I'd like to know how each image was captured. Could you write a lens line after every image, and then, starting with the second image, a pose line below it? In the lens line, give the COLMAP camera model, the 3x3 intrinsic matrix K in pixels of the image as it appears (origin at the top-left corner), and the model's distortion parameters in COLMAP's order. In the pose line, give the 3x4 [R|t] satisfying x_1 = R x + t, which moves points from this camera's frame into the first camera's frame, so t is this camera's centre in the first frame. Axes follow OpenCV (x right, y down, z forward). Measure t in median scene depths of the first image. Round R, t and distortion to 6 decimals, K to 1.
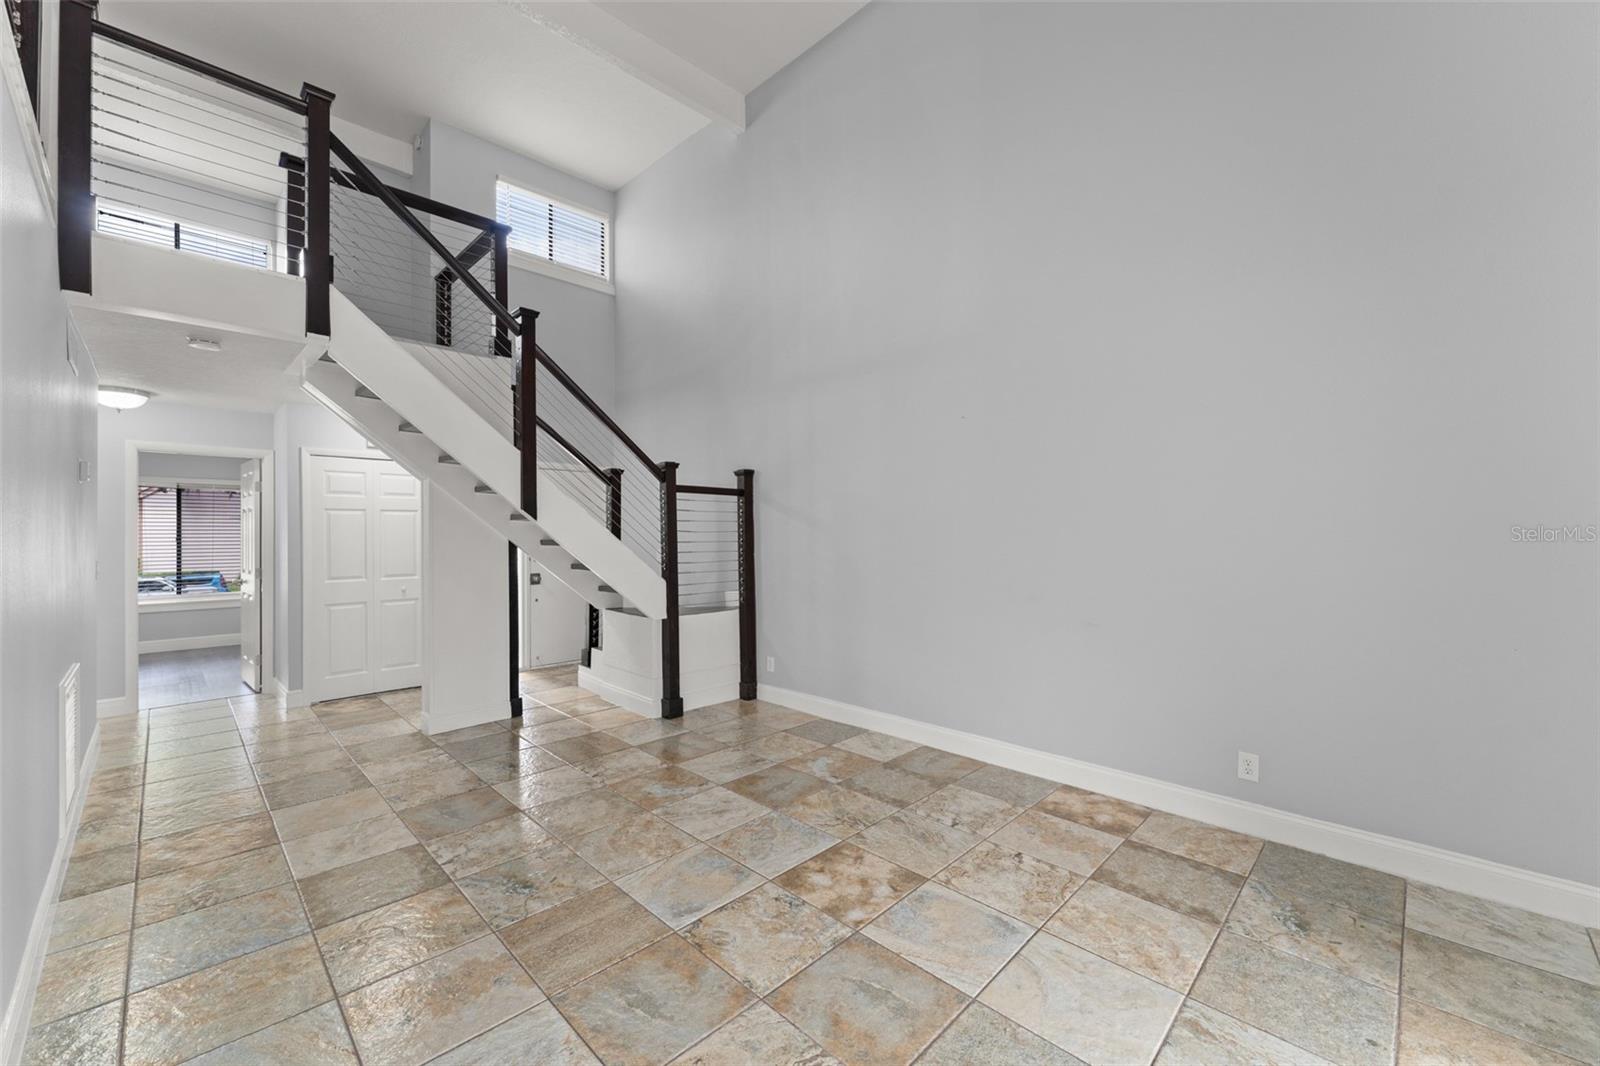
lens RADIAL K [[632.2, 0, 789.3], [0, 632.2, 527.2], [0, 0, 1]] dist [0.004554, -0.001009]
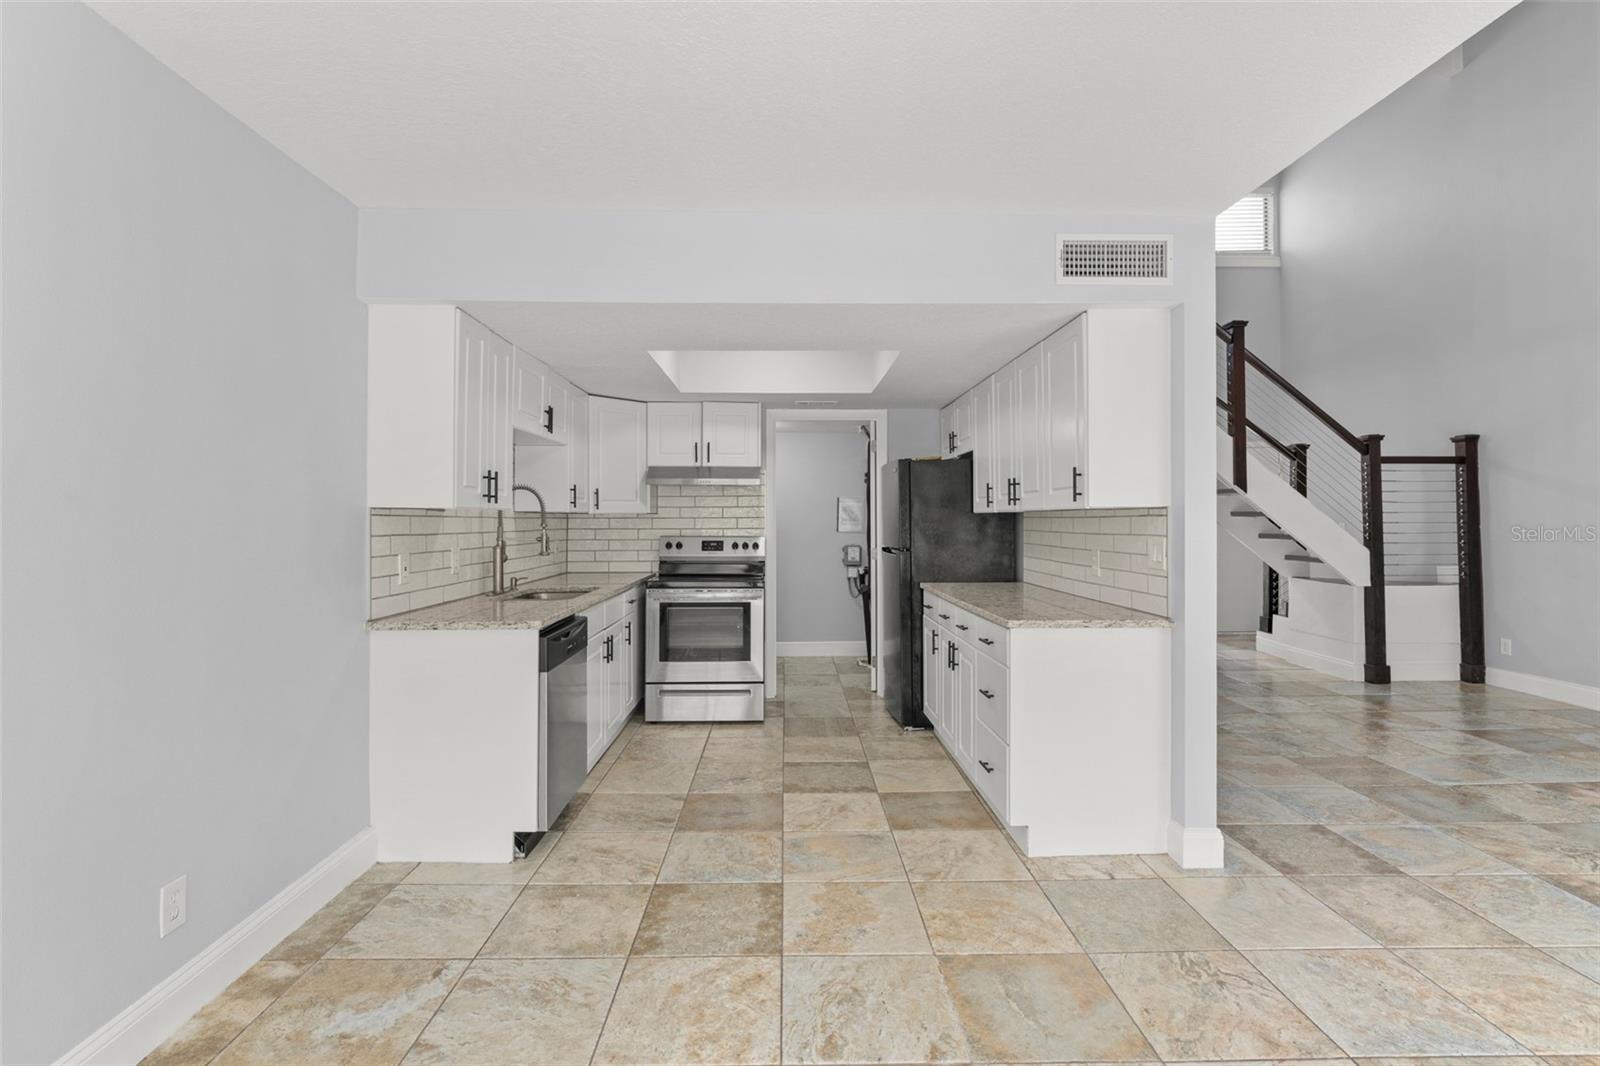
lens RADIAL K [[744.6, 0, 803.4], [0, 744.6, 515.0], [0, 0, 1]] dist [-0.004595, 0.001439]
pose [[0.726962, -0.005613, -0.686654, -0.046294], [0.010943, 0.999934, 0.003411, 0.019114], [0.686590, -0.009994, 0.726976, -0.722793]]
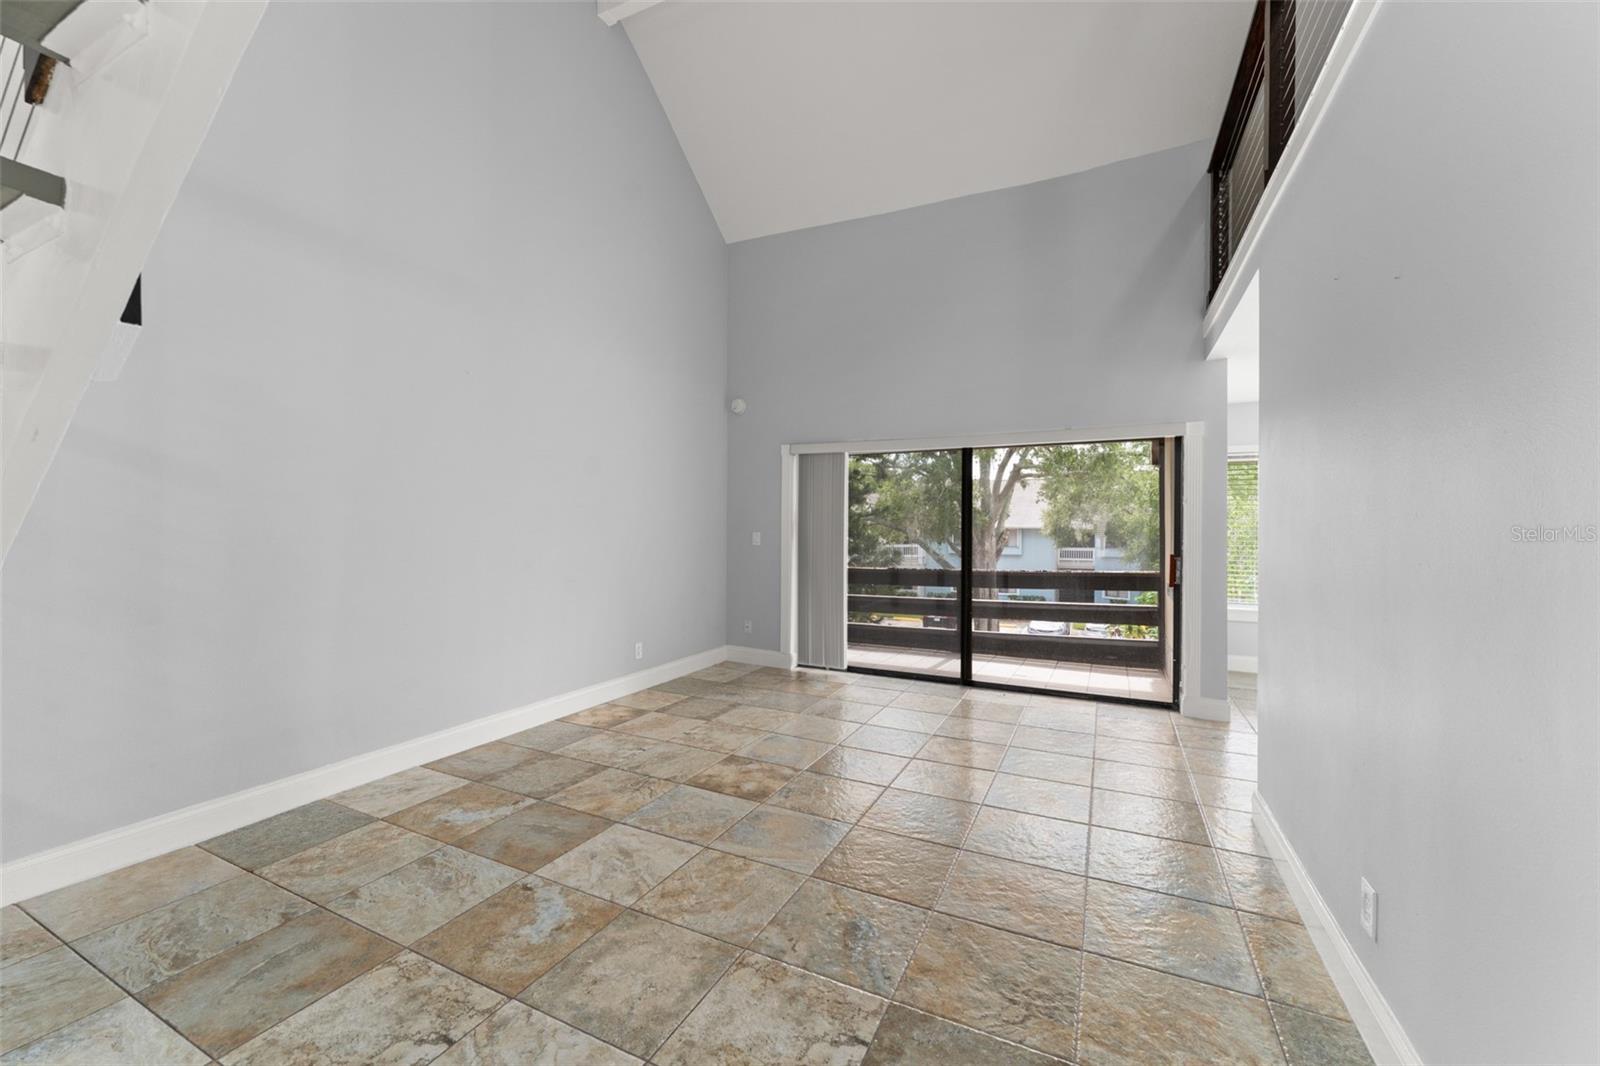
lens RADIAL K [[632.2, 0, 796.3], [0, 632.2, 529.4], [0, 0, 1]] dist [0.004554, -0.001009]
pose [[-0.326445, -0.000005, 0.945216, -0.836844], [-0.017124, 0.999836, -0.005909, 0.050538], [-0.945061, -0.018115, -0.326391, 0.978103]]
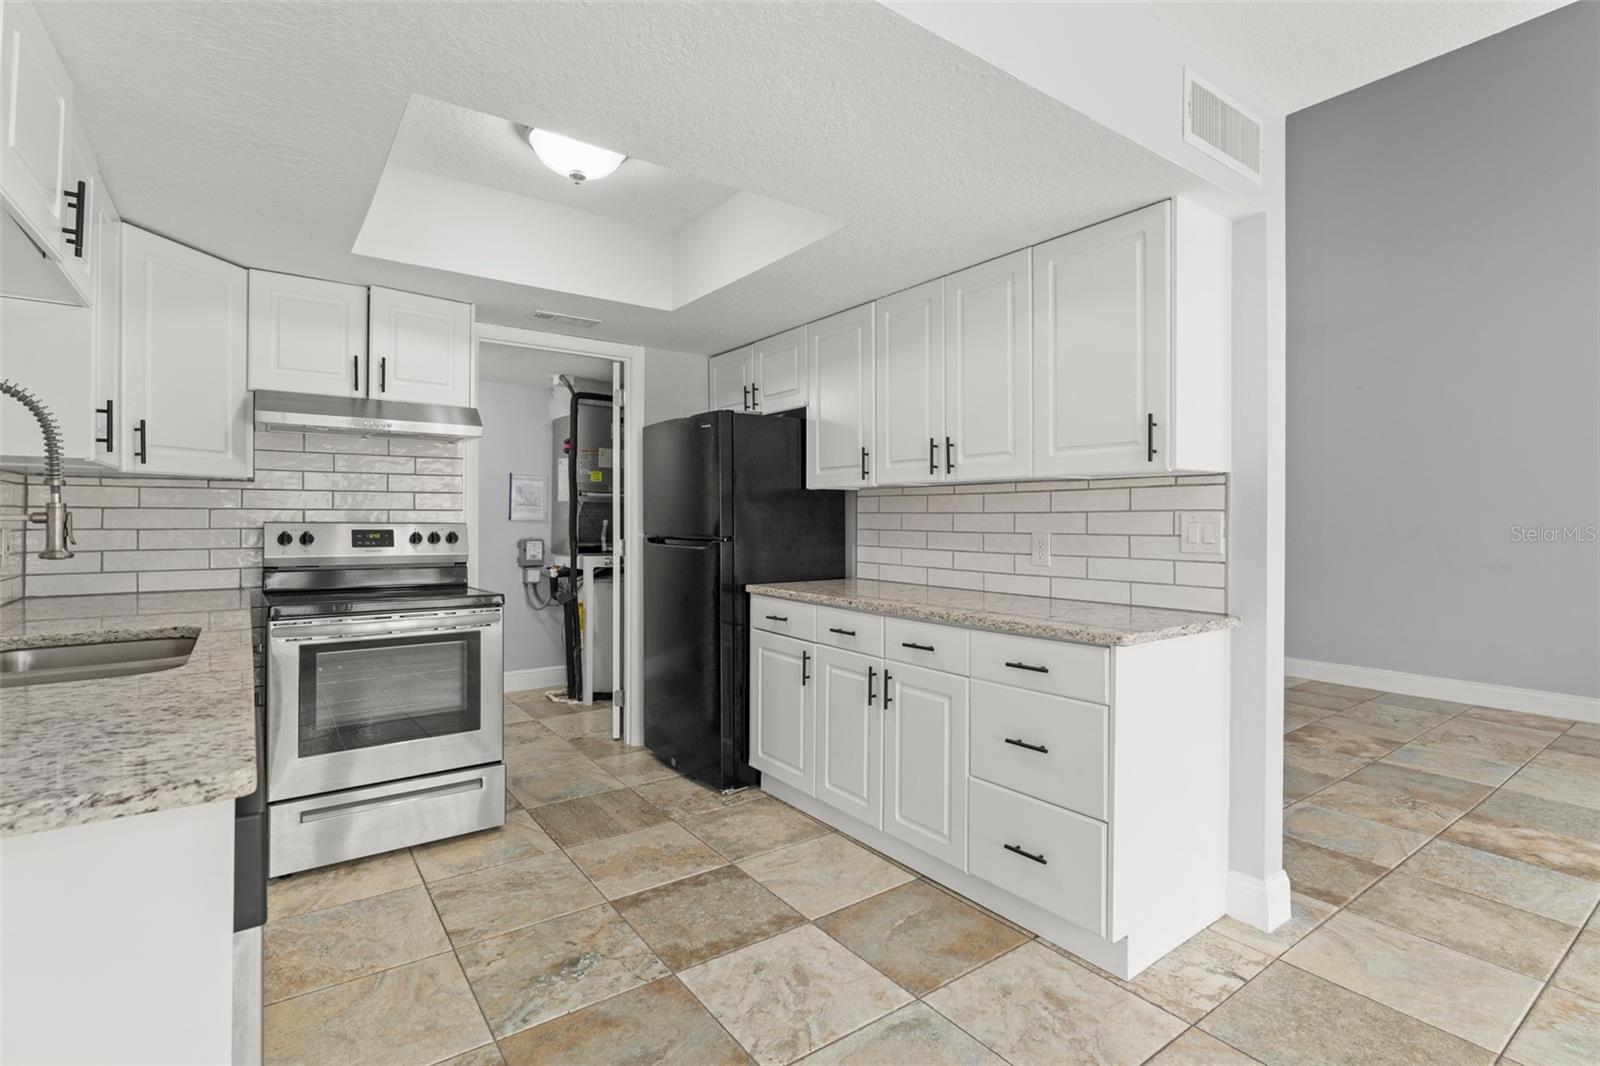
lens RADIAL K [[744.6, 0, 790.6], [0, 744.6, 518.4], [0, 0, 1]] dist [-0.004595, 0.001439]
pose [[0.987058, 0.003404, -0.160330, -0.594382], [-0.001224, 0.999905, 0.013695, 0.048609], [0.160362, -0.013322, 0.986968, -0.543715]]
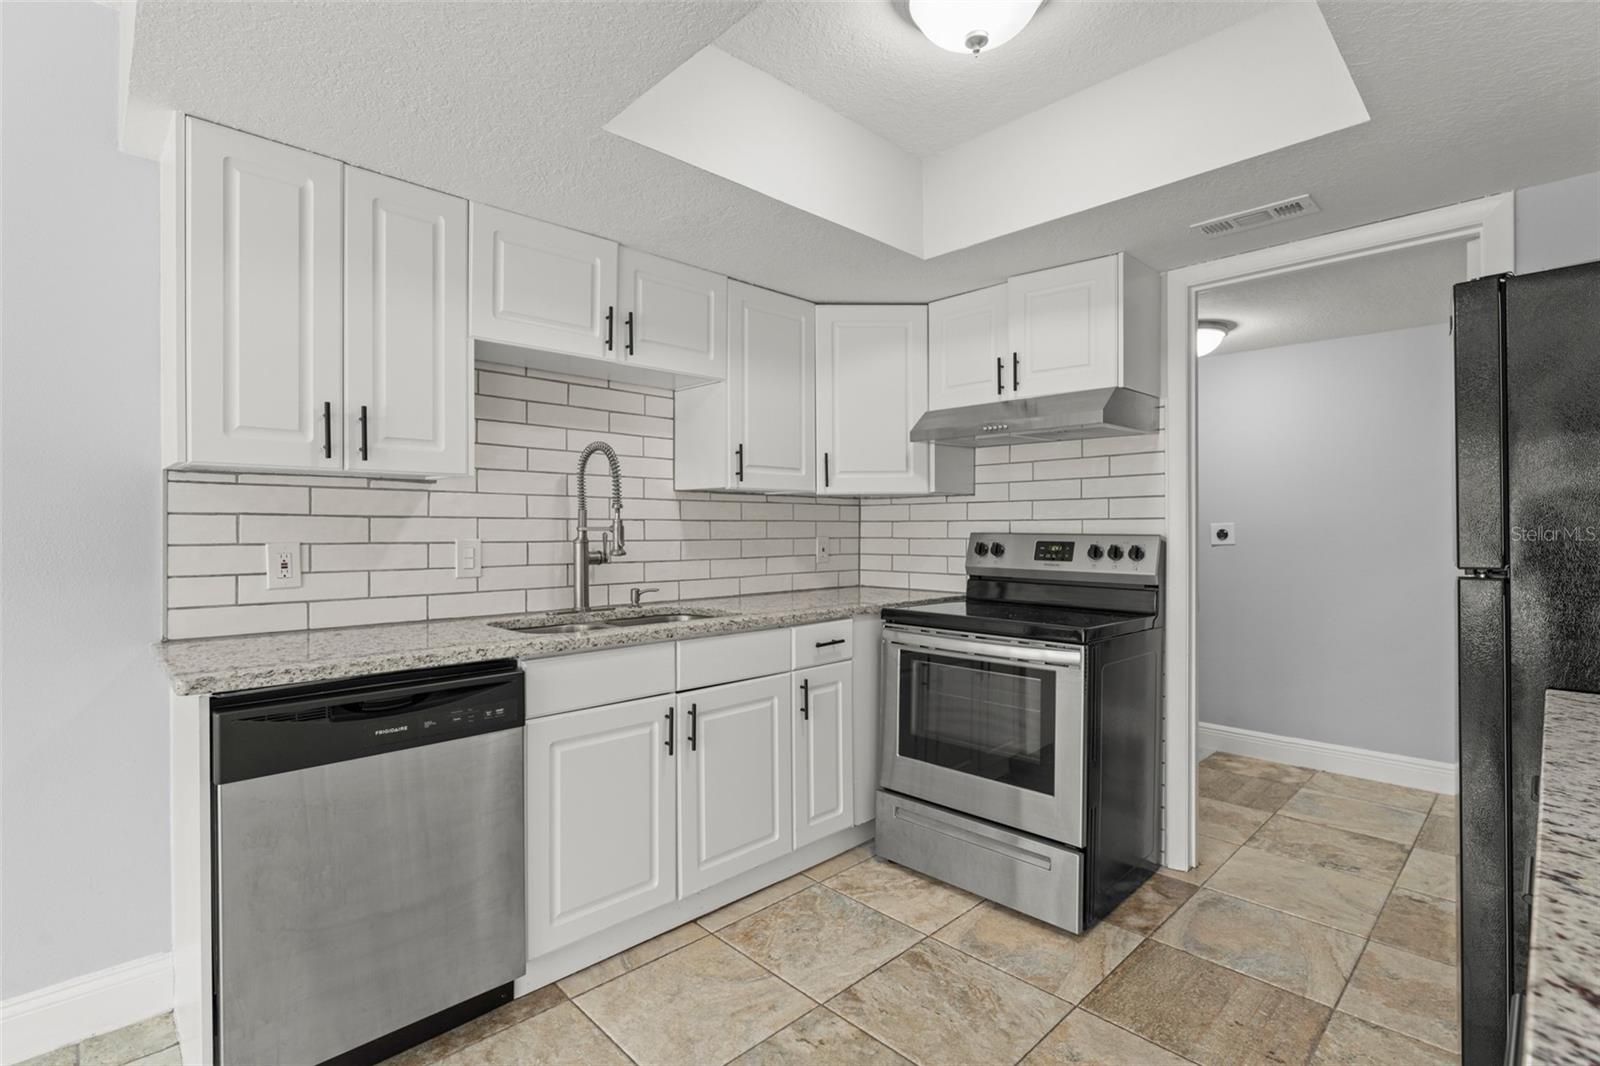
lens RADIAL K [[744.6, 0, 804.3], [0, 744.6, 531.4], [0, 0, 1]] dist [-0.004595, 0.001439]
pose [[-0.008527, 0.003274, -0.999958, -0.415456], [0.014334, 0.999892, 0.003151, 0.057655], [0.999861, -0.014307, -0.008573, -0.001925]]
